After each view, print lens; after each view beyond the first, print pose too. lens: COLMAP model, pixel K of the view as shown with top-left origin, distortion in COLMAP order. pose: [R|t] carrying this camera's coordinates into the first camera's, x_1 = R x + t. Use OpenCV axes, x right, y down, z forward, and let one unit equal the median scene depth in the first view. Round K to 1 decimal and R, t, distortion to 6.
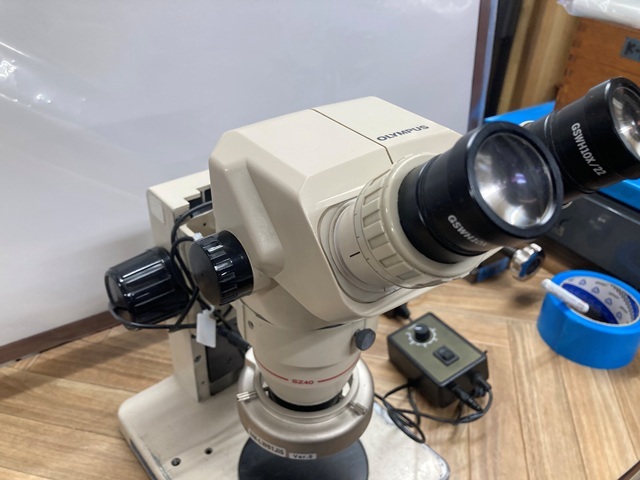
lens RADIAL K [[531.3, 0, 331.9], [0, 531.3, 219.7], [0, 0, 1]] dist [-0.005671, -0.008857]
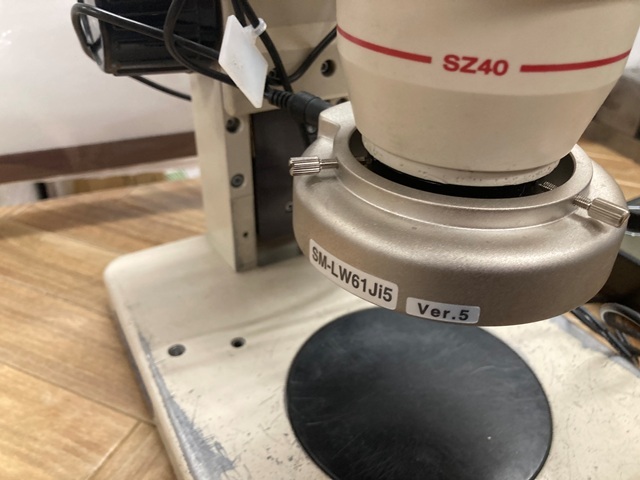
lens RADIAL K [[531.3, 0, 317.2], [0, 531.3, 236.0], [0, 0, 1]] dist [-0.005671, -0.008857]
pose [[0.976316, 0.091584, -0.196008, -0.052162], [-0.089792, 0.995797, 0.018028, 0.283060], [0.196836, -0.000001, 0.980436, 0.441092]]
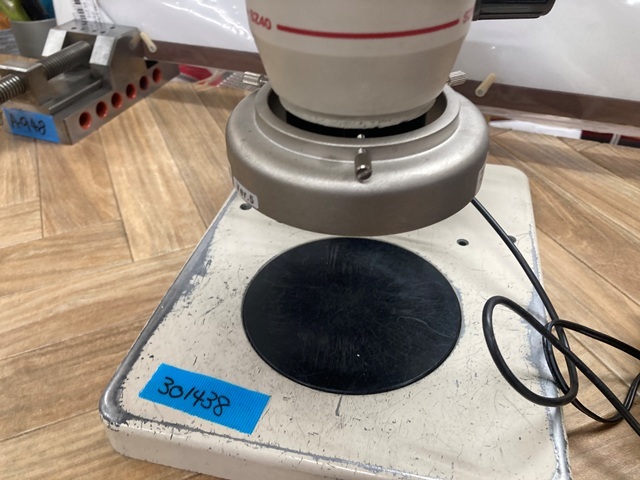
lens RADIAL K [[531.3, 0, 336.6], [0, 531.3, 230.3], [0, 0, 1]] dist [-0.005671, -0.008857]
pose [[0.591292, 0.453815, -0.666652, 0.270660], [-0.409524, 0.881095, 0.236563, 0.226027], [0.694740, 0.133132, 0.706833, 0.494824]]
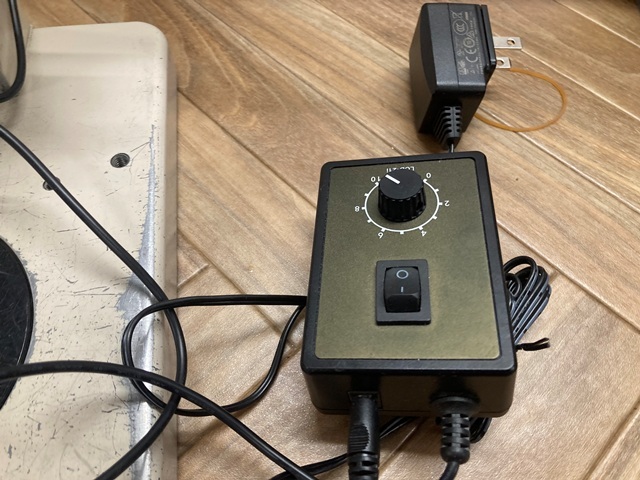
lens RADIAL K [[531.3, 0, 323.1], [0, 531.3, 243.9], [0, 0, 1]] dist [-0.005671, -0.008857]
pose [[0.829829, 0.465531, -0.307676, 0.284271], [-0.277853, 0.822873, 0.495658, 0.087436], [0.483923, -0.325823, 0.812193, 0.796988]]
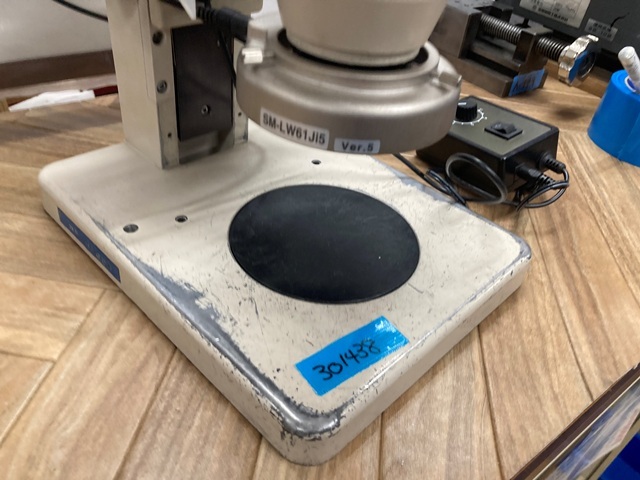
lens RADIAL K [[531.3, 0, 326.8], [0, 531.3, 226.4], [0, 0, 1]] dist [-0.005671, -0.008857]
pose [[0.995334, 0.015659, 0.095210, -0.103418], [-0.024225, 0.995693, 0.089494, 0.347263], [-0.093399, -0.091383, 0.991426, 0.293104]]
